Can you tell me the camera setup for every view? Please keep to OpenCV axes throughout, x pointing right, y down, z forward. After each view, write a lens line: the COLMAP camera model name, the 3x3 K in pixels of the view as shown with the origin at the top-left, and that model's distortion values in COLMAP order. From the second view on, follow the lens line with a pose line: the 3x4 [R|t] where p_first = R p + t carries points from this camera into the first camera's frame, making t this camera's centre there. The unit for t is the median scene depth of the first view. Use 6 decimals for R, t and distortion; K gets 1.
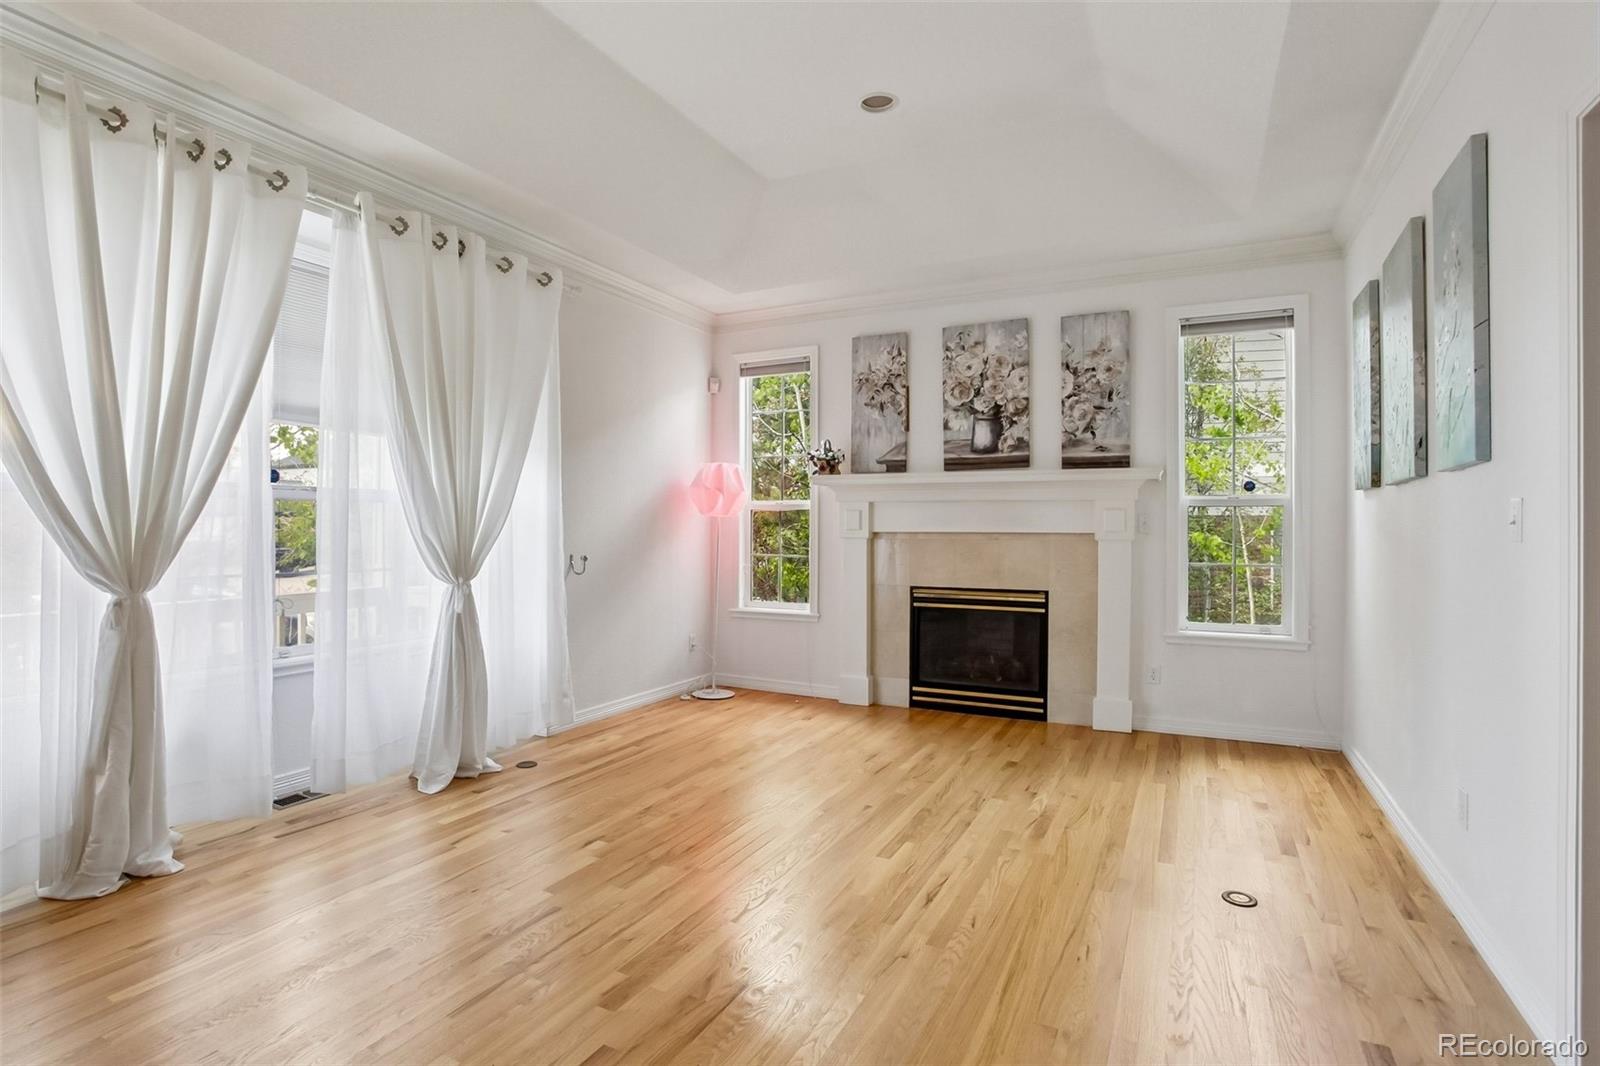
lens RADIAL K [[777.3, 0, 730.9], [0, 777.3, 521.1], [0, 0, 1]] dist [-0.050941, 0.015393]
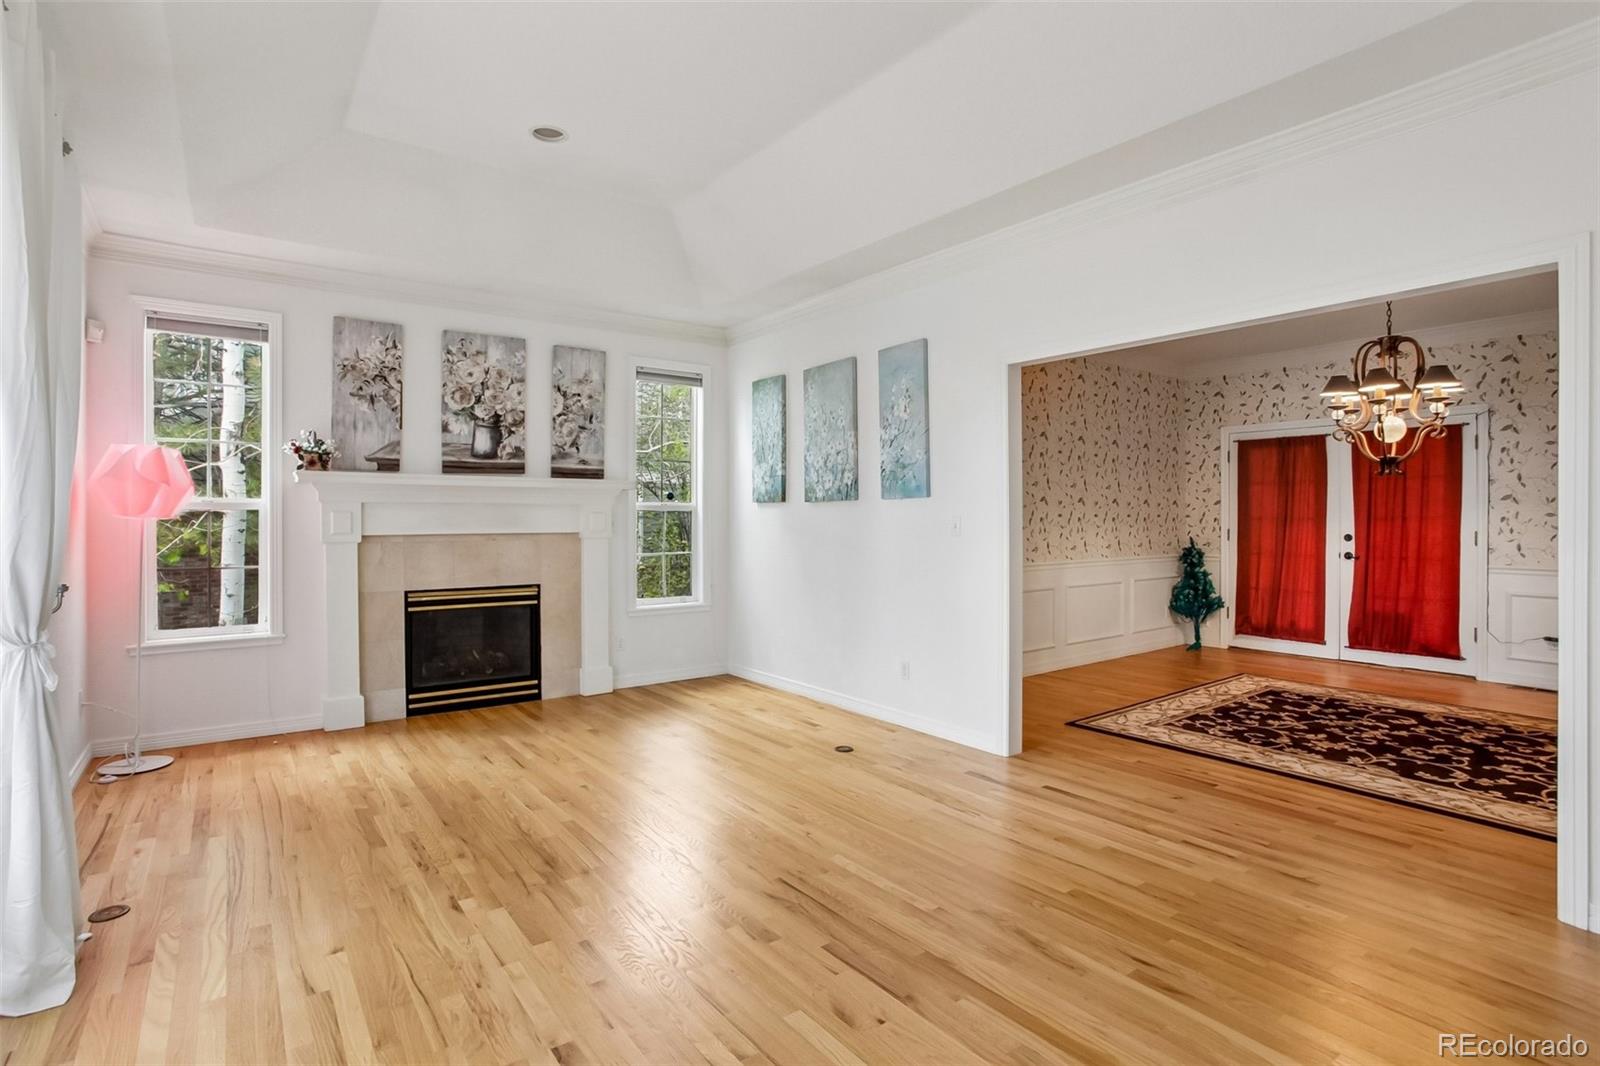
lens RADIAL K [[777.3, 0, 789.4], [0, 777.3, 522.2], [0, 0, 1]] dist [-0.050941, 0.015393]
pose [[0.443712, -0.008380, 0.896130, -0.435683], [0.001819, 0.999963, 0.008450, -0.009193], [-0.896168, -0.002119, 0.443711, 0.164101]]
